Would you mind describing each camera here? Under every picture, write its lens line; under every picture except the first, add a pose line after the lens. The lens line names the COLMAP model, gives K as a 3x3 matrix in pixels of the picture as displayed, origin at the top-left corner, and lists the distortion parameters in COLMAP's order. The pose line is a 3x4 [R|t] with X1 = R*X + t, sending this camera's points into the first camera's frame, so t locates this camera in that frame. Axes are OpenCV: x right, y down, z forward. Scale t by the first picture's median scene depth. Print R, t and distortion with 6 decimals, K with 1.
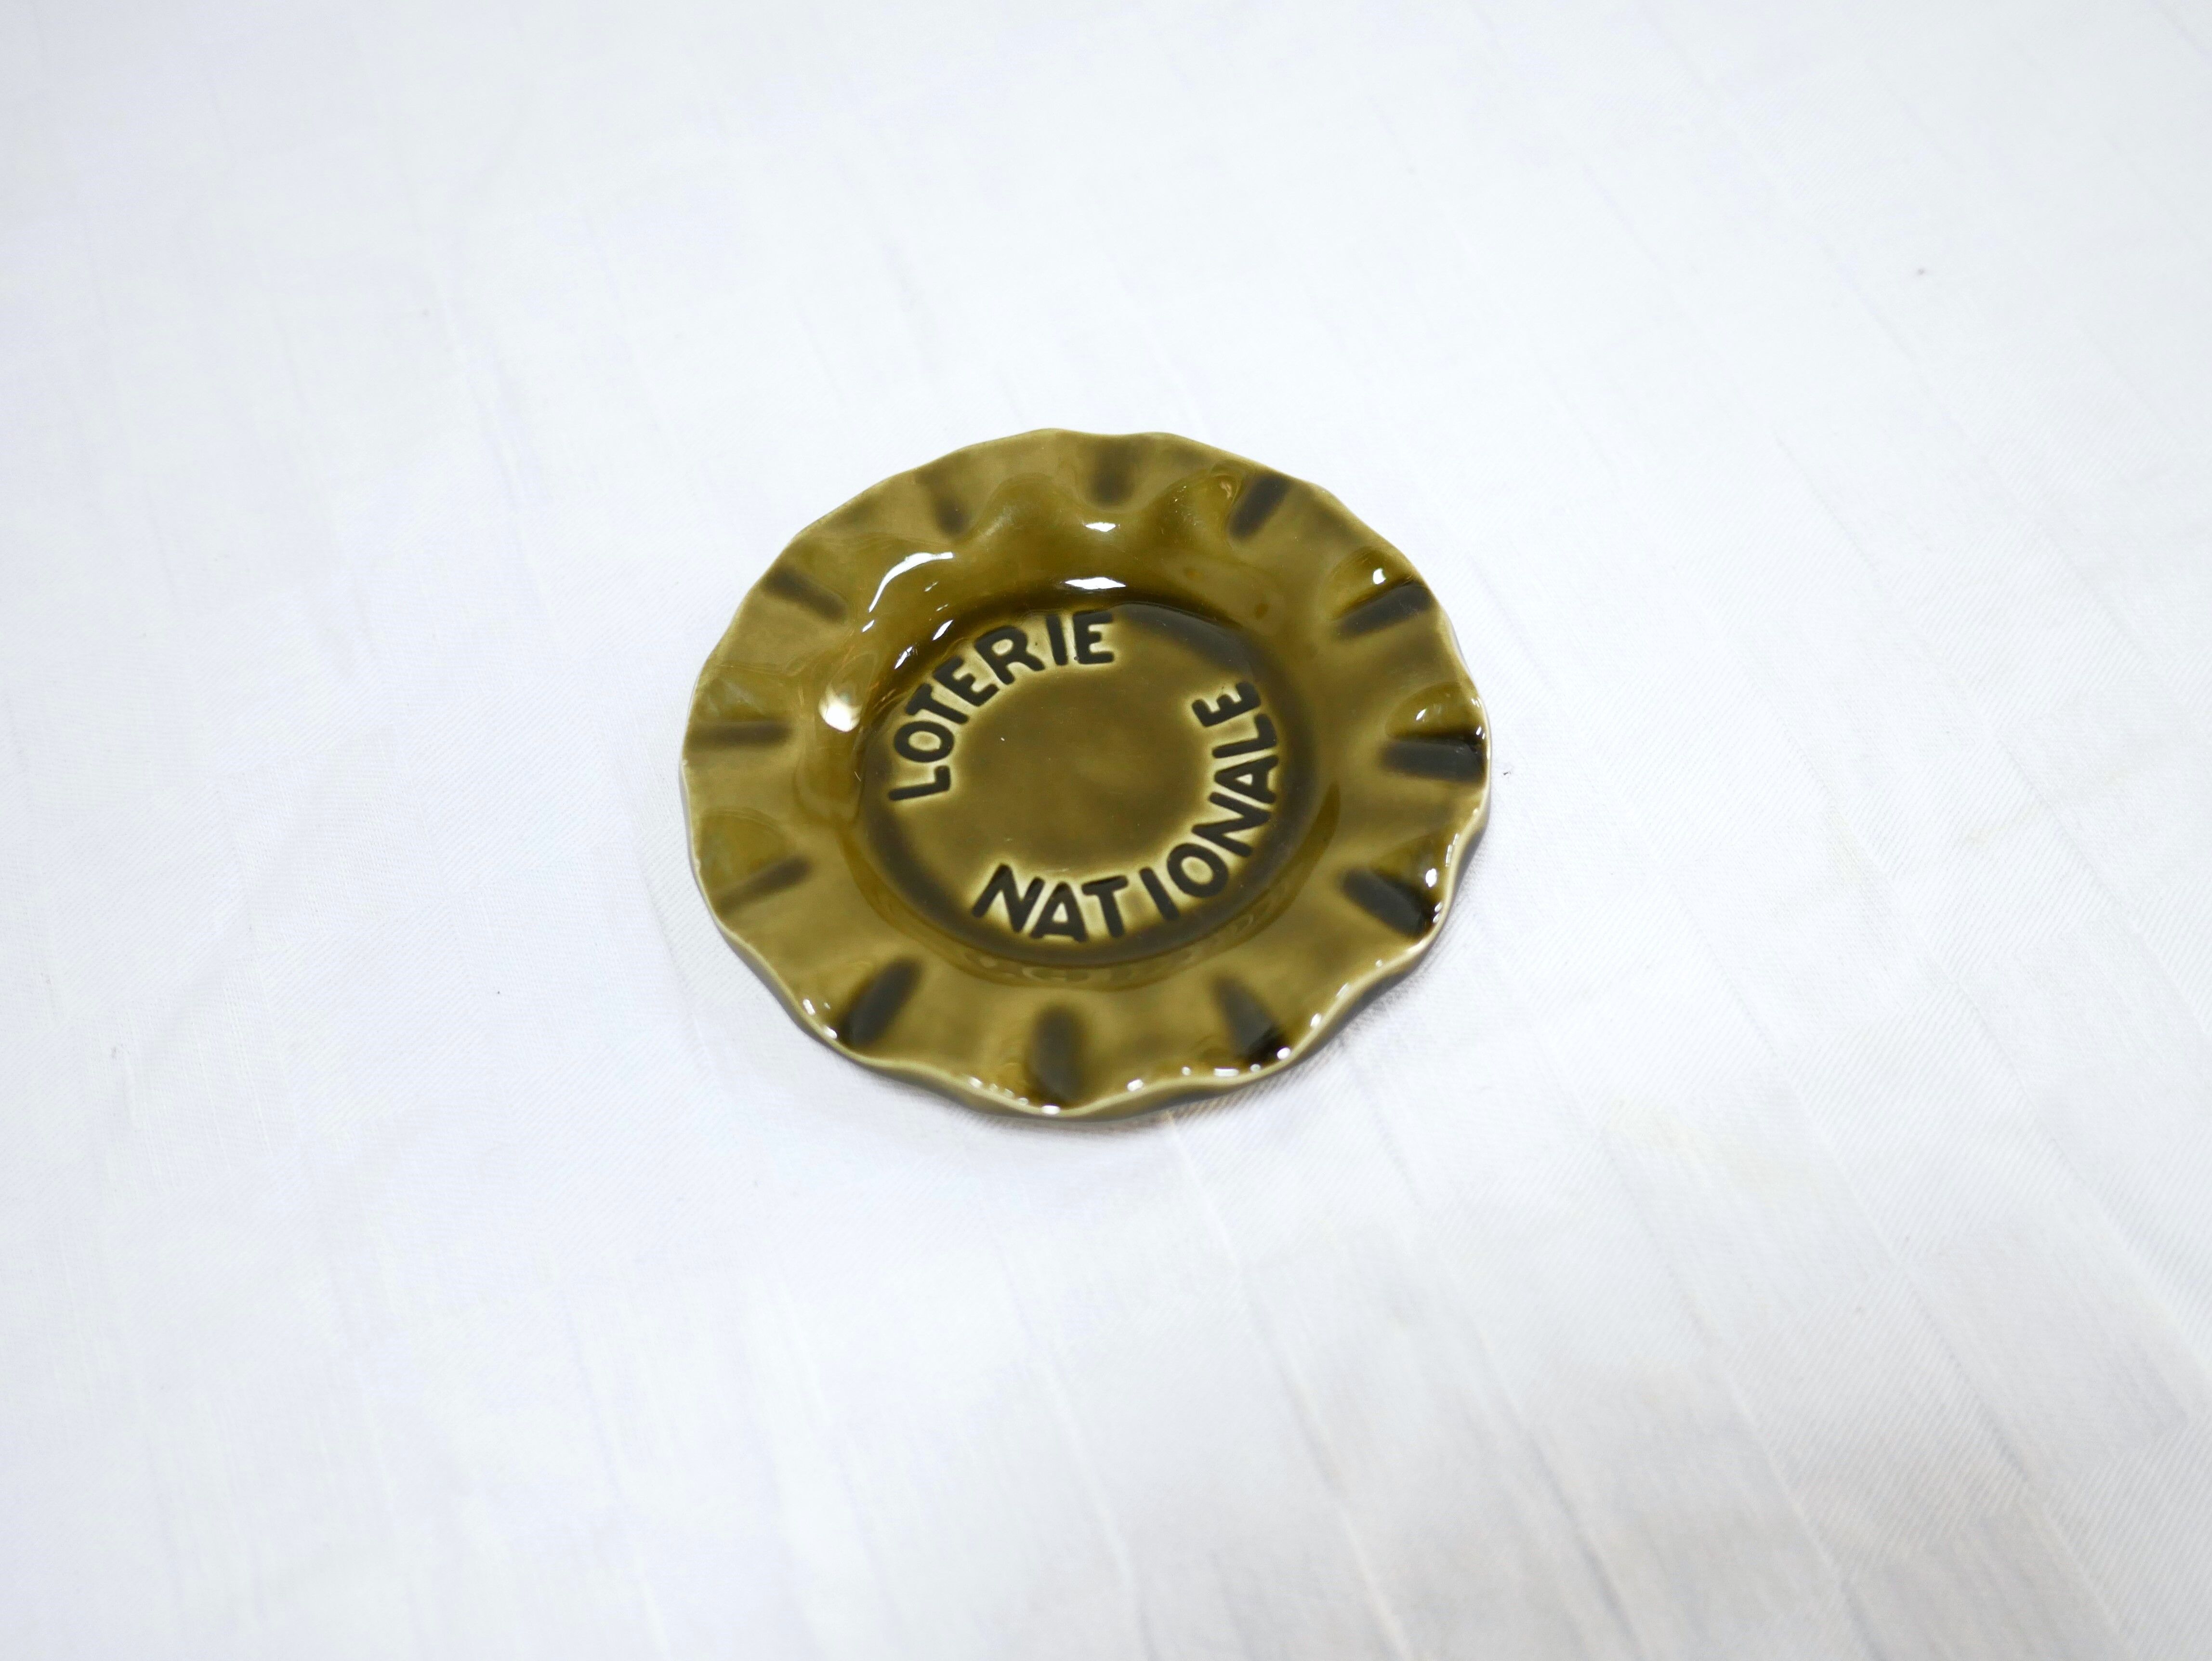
lens RADIAL K [[2558.3, 0, 1115.1], [0, 2558.3, 821.7], [0, 0, 1]] dist [0.013801, 0.000000]
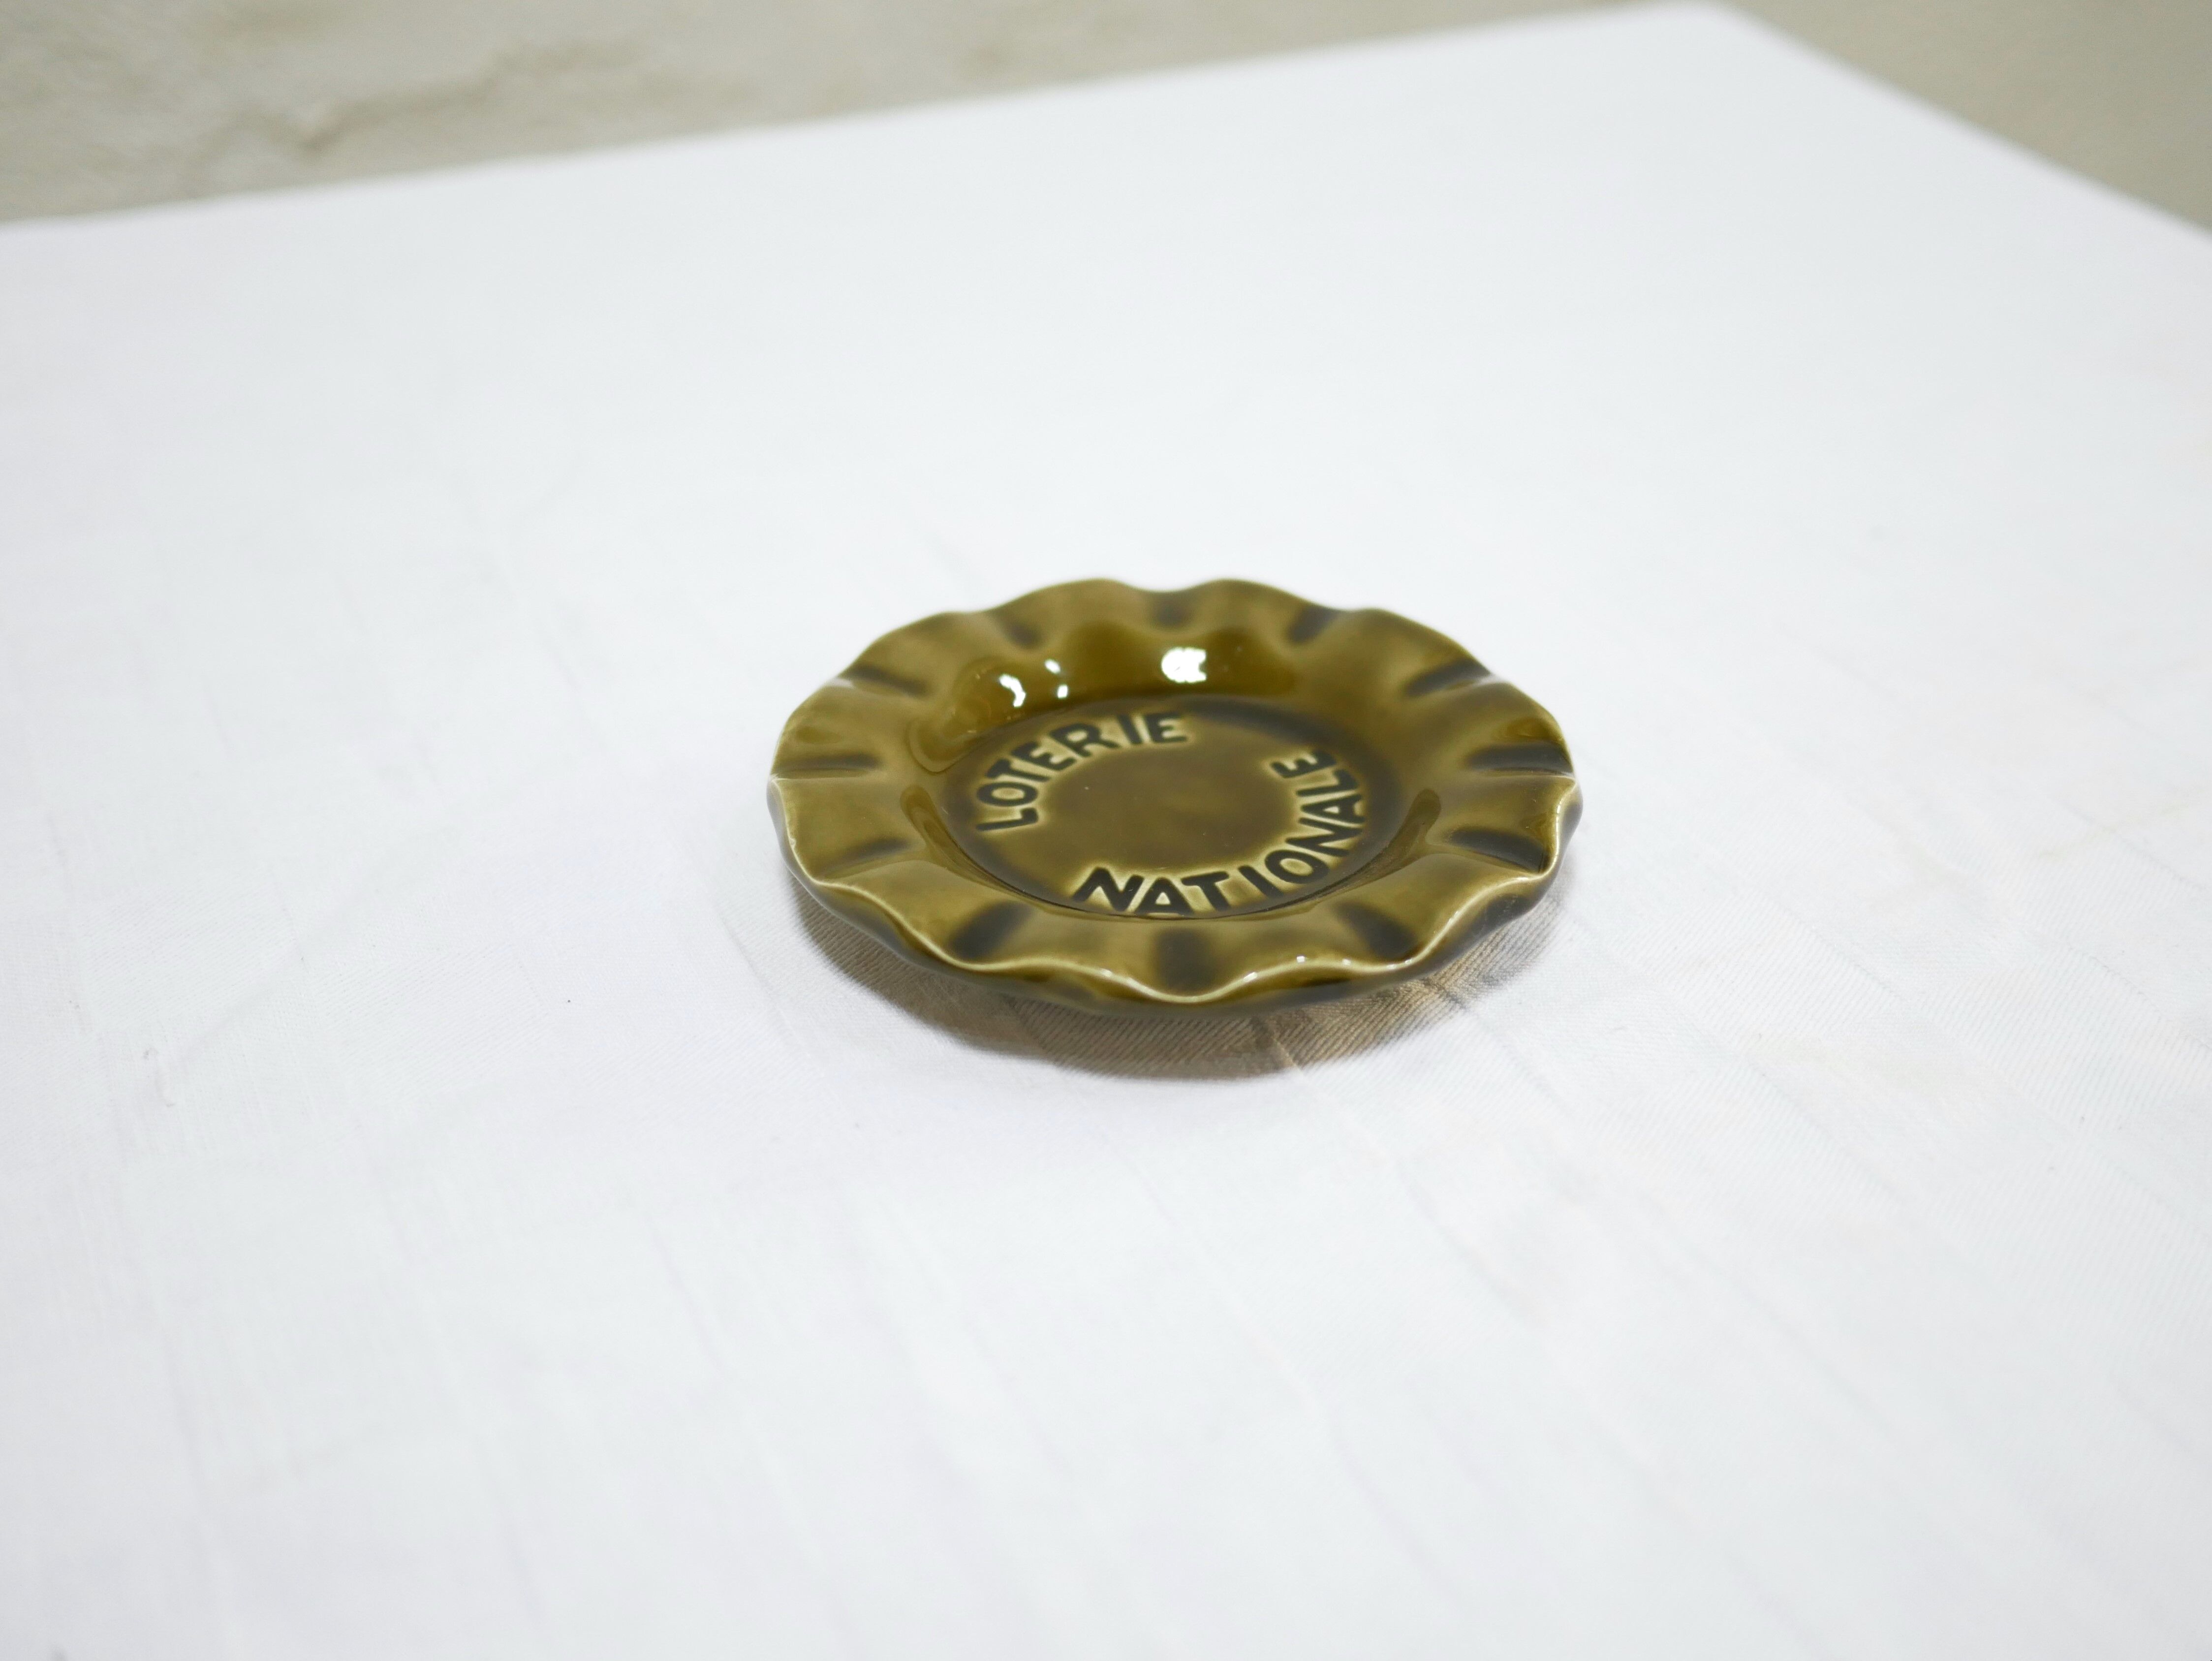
lens RADIAL K [[2558.4, 0, 1101.9], [0, 2558.4, 825.0], [0, 0, 1]] dist [0.013801, 0.000000]
pose [[0.997105, -0.000549, 0.076028, -0.117433], [0.034974, 0.891210, -0.452240, 0.446634], [-0.067509, 0.453590, 0.888650, 0.117969]]
